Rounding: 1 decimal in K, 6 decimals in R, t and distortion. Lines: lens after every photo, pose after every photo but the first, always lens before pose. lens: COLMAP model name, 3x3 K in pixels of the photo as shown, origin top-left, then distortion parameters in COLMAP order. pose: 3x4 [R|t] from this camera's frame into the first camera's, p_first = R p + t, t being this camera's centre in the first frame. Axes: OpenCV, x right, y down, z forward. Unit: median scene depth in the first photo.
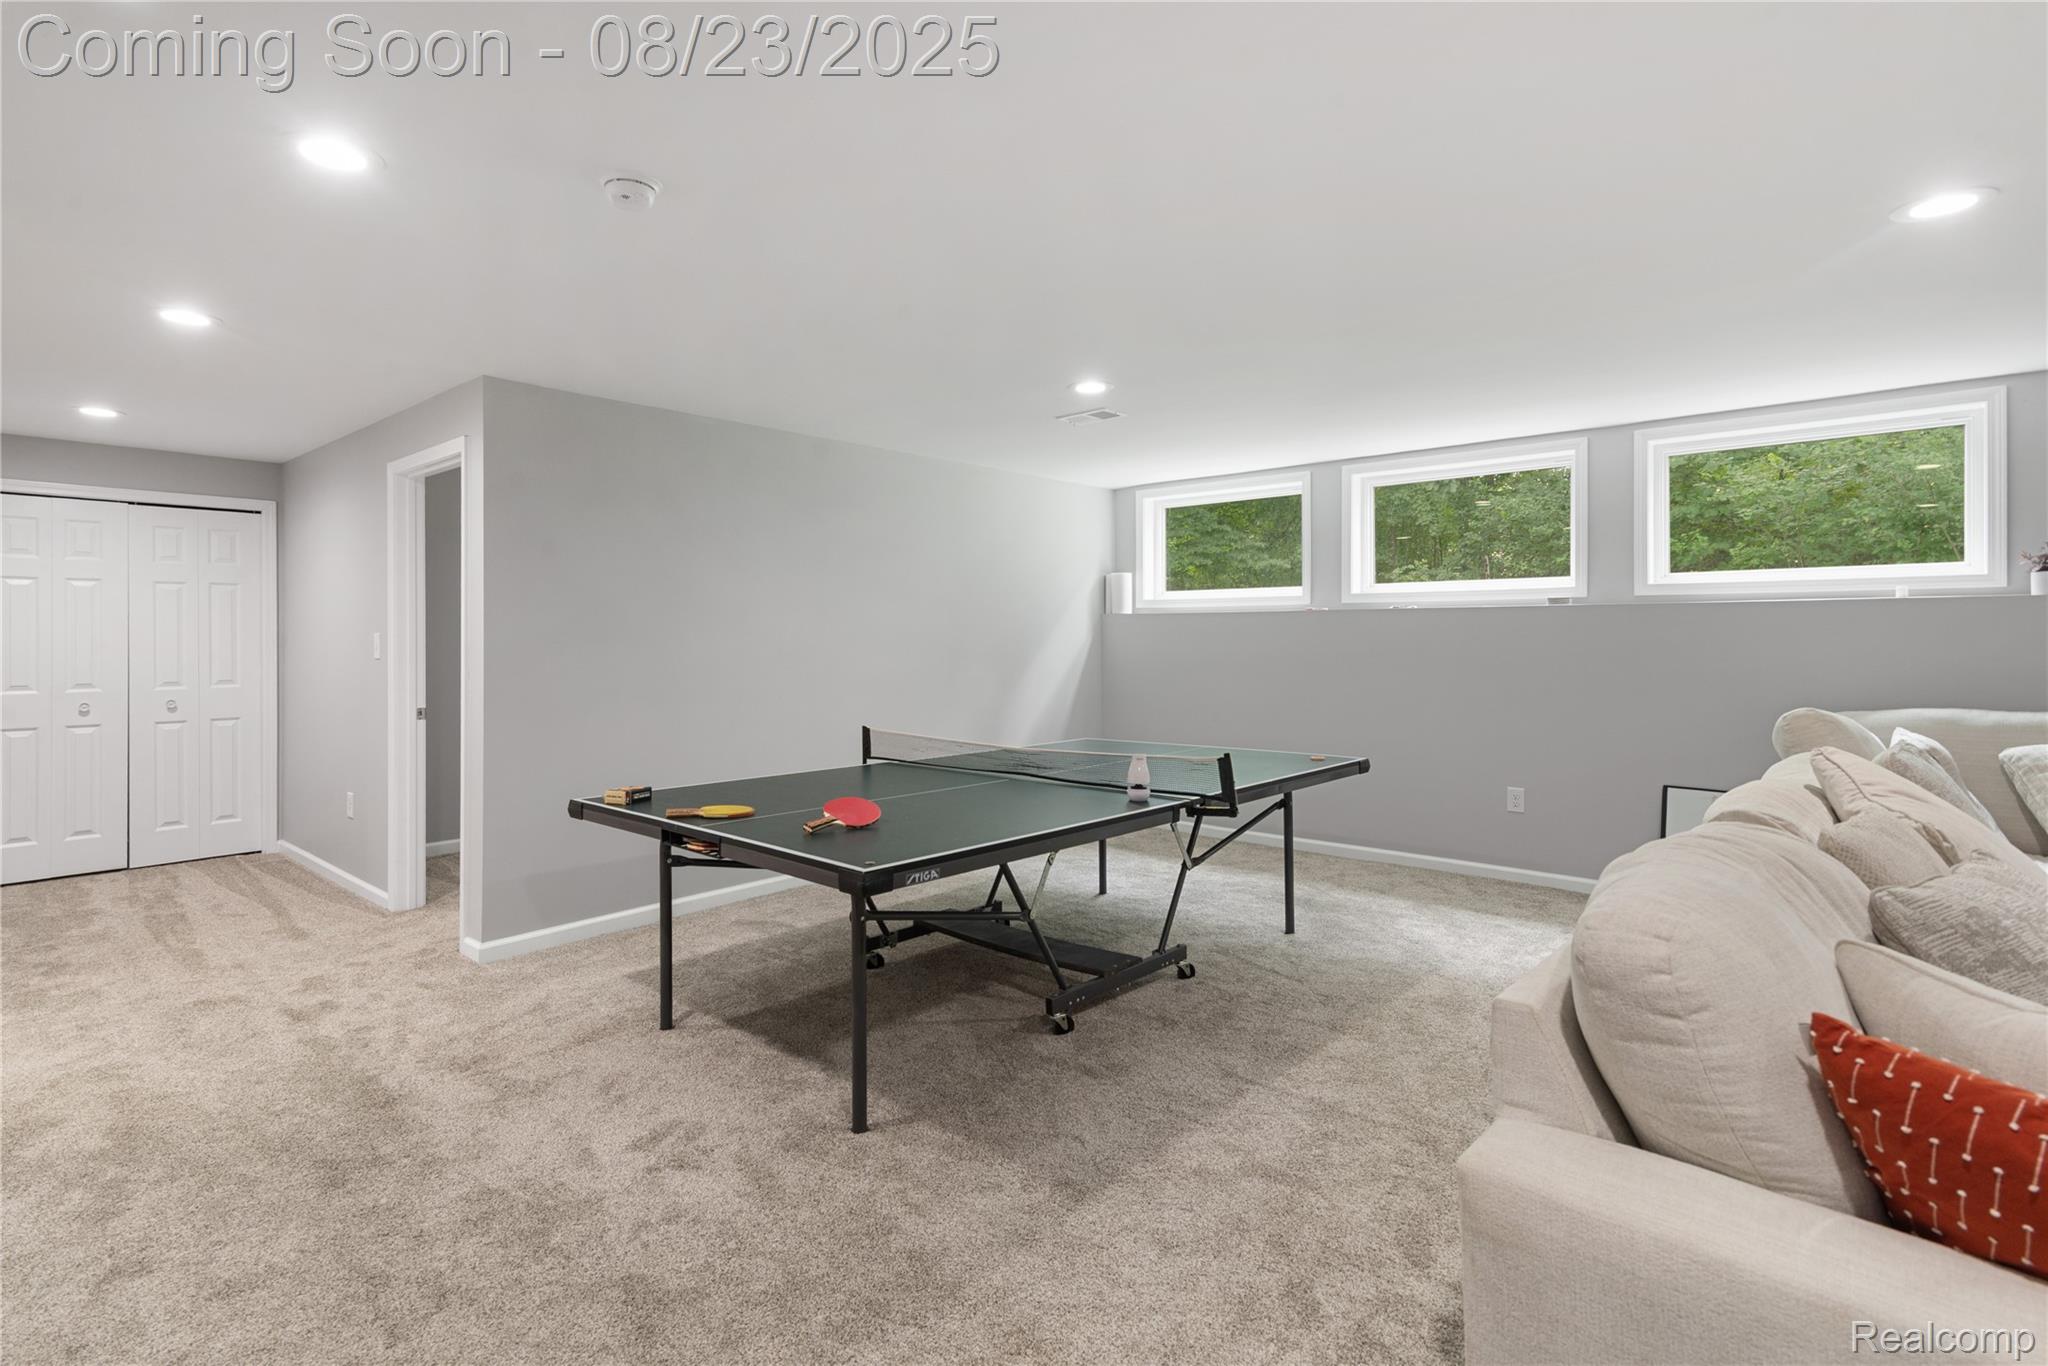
lens RADIAL K [[987.3, 0, 989.5], [0, 987.3, 642.1], [0, 0, 1]] dist [0.011902, 0.000511]
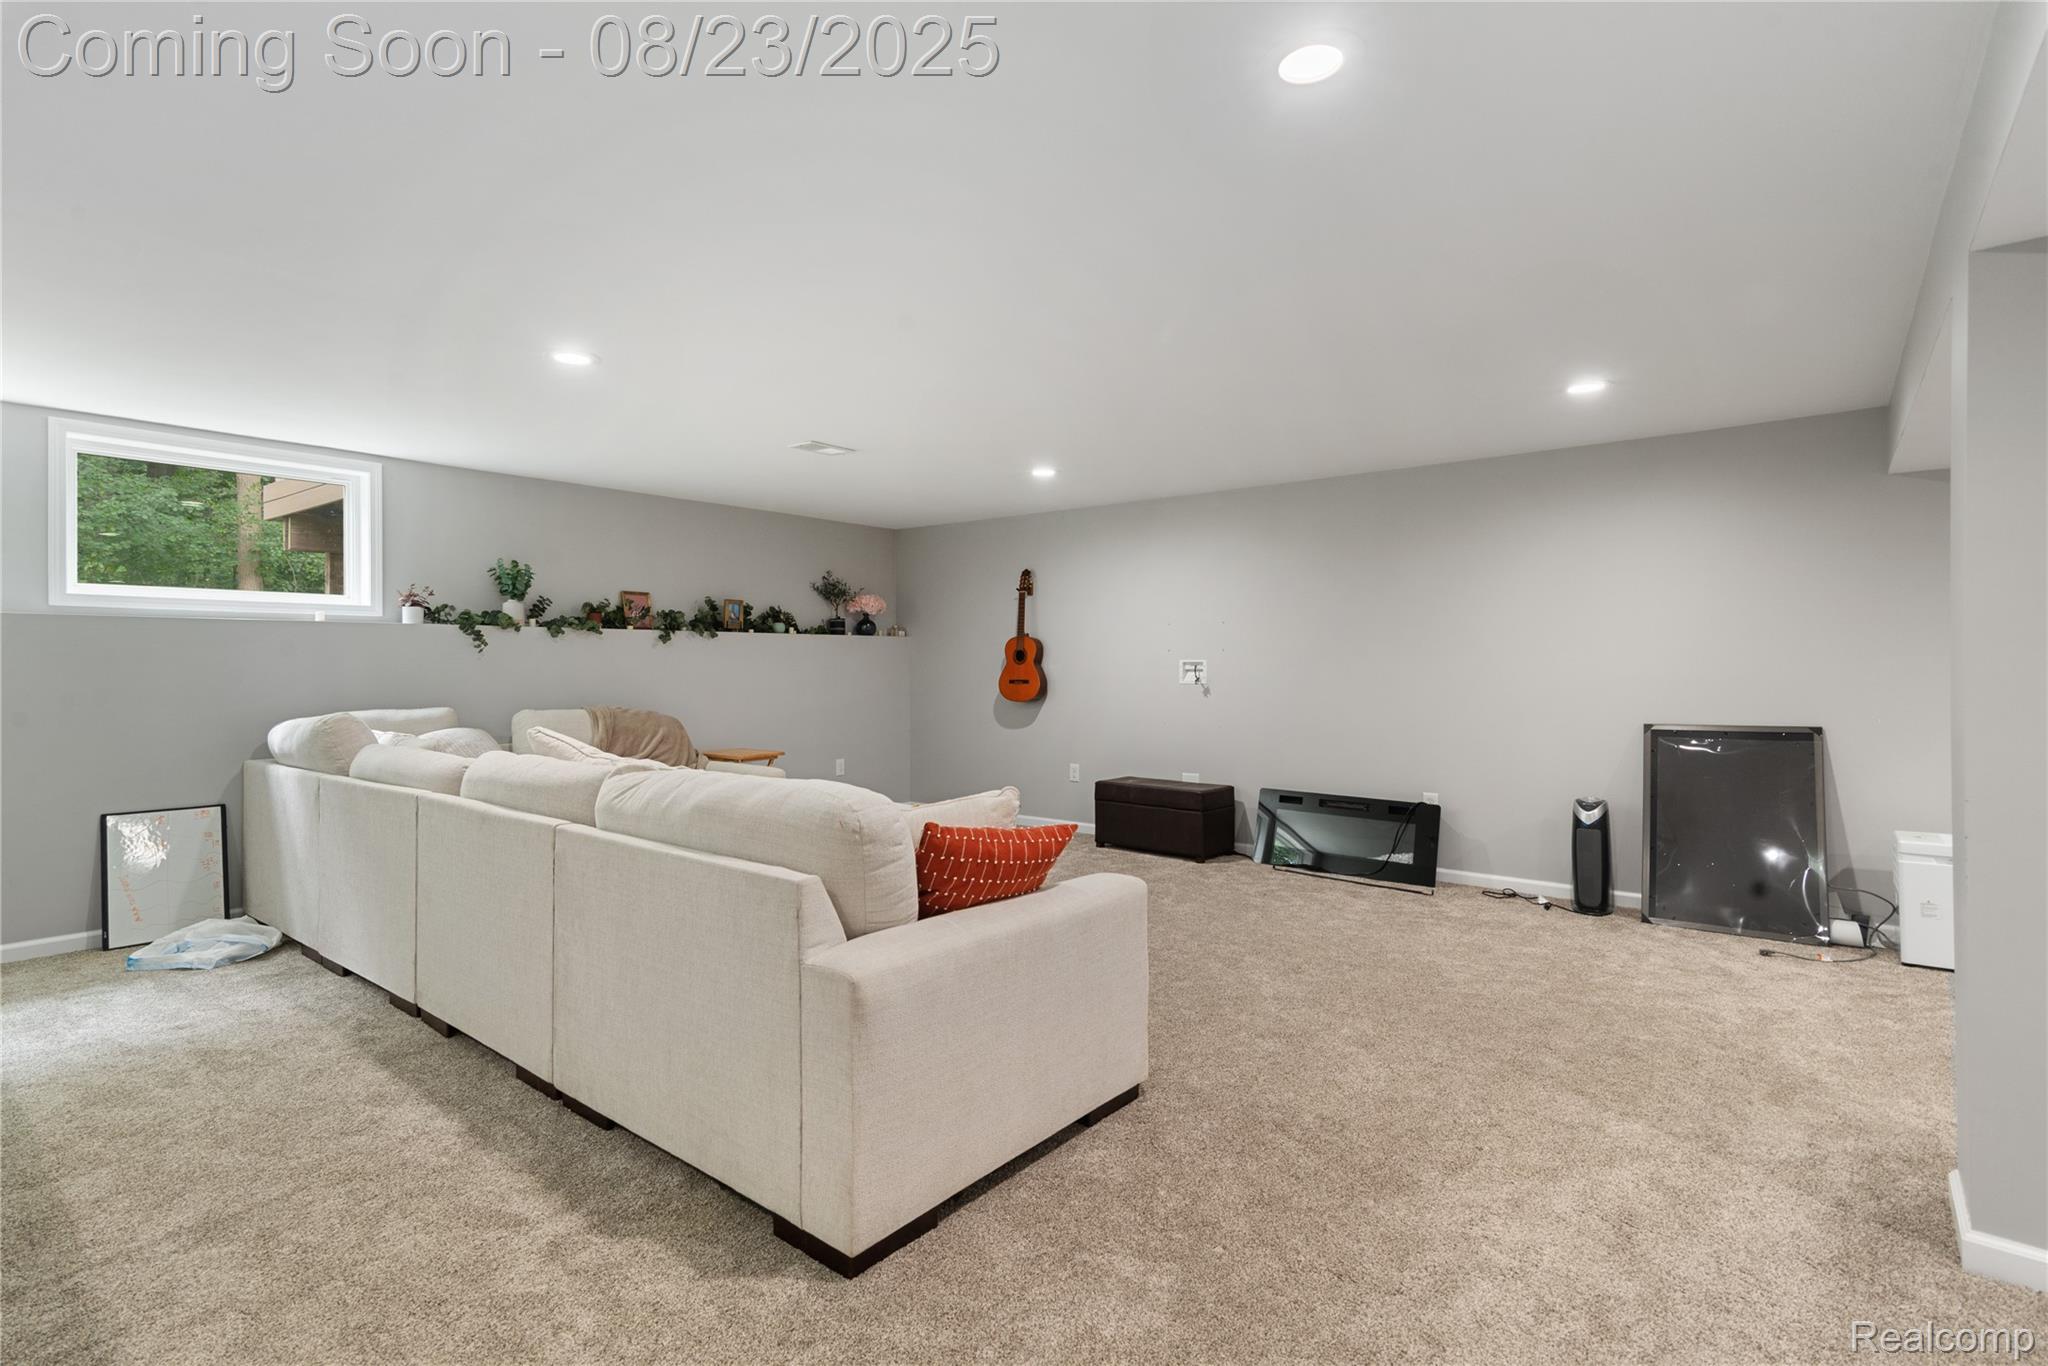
lens RADIAL K [[987.3, 0, 989.5], [0, 987.3, 642.1], [0, 0, 1]] dist [0.011902, 0.000511]
pose [[-0.046466, 0.023907, 0.998634, -0.329955], [0.004864, 0.999707, -0.023706, 0.013701], [-0.998908, 0.003756, -0.046569, 0.264863]]
